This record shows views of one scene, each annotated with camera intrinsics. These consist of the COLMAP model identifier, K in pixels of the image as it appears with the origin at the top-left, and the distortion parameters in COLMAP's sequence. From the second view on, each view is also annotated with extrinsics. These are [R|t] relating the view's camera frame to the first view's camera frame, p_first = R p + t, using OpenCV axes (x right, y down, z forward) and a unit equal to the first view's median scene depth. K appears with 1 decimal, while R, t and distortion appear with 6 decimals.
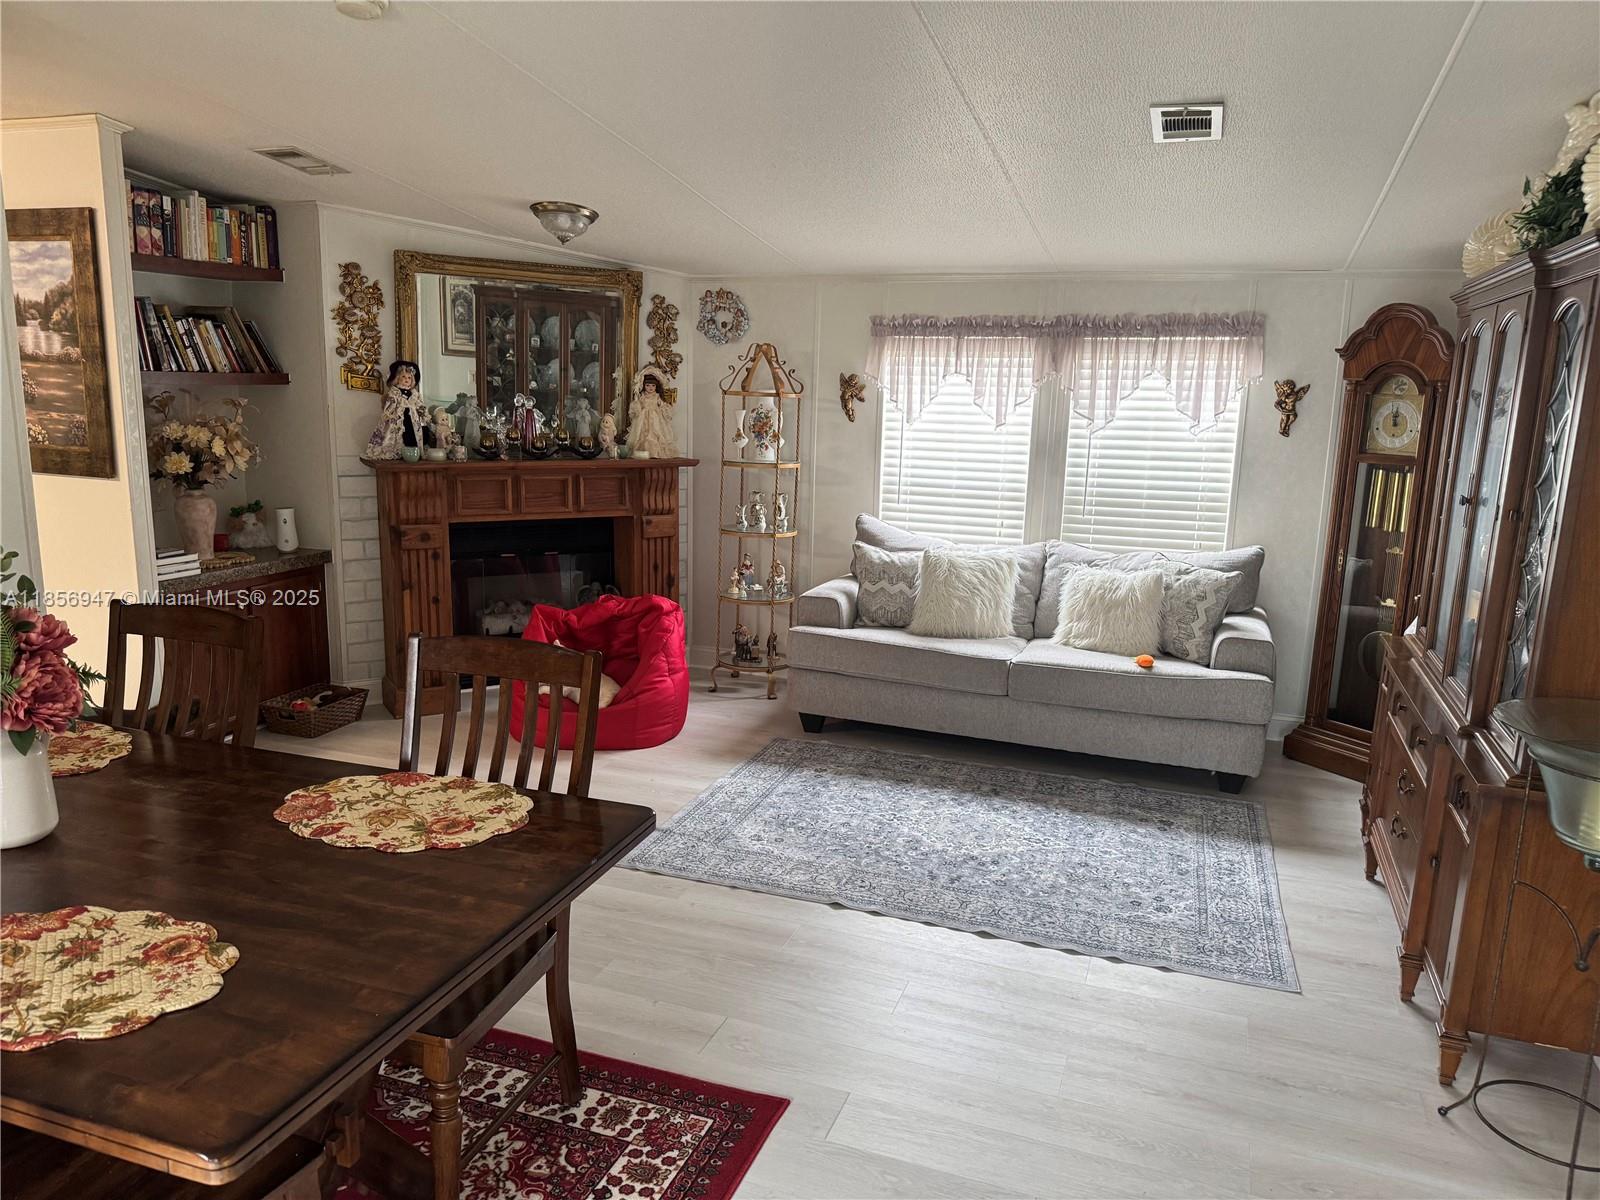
lens RADIAL K [[1131.6, 0, 798.5], [0, 1131.6, 607.5], [0, 0, 1]] dist [0.126564, -0.192509]
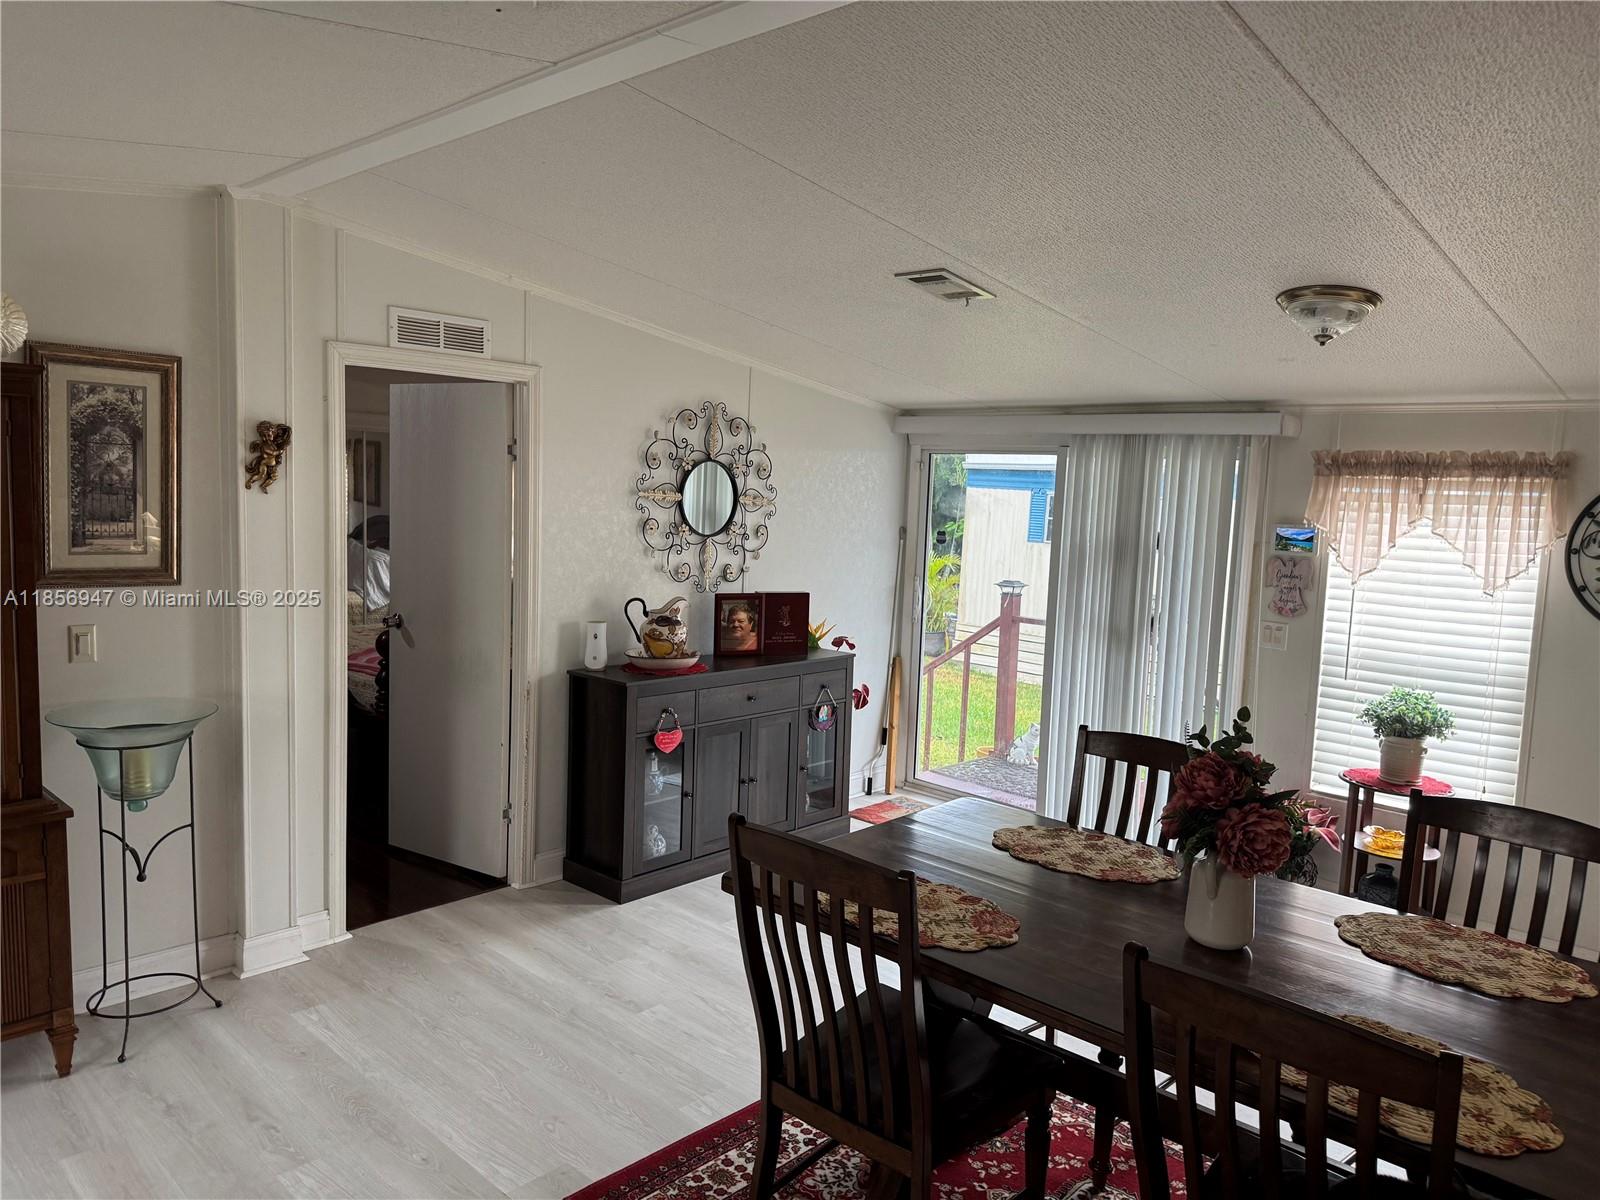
lens RADIAL K [[1136.8, 0, 809.5], [0, 1136.8, 609.6], [0, 0, 1]] dist [0.135202, -0.209180]
pose [[-0.921285, -0.100571, 0.375659, -0.298082], [0.016840, 0.954758, 0.296906, -0.211763], [-0.388524, 0.279861, -0.877911, 0.902813]]
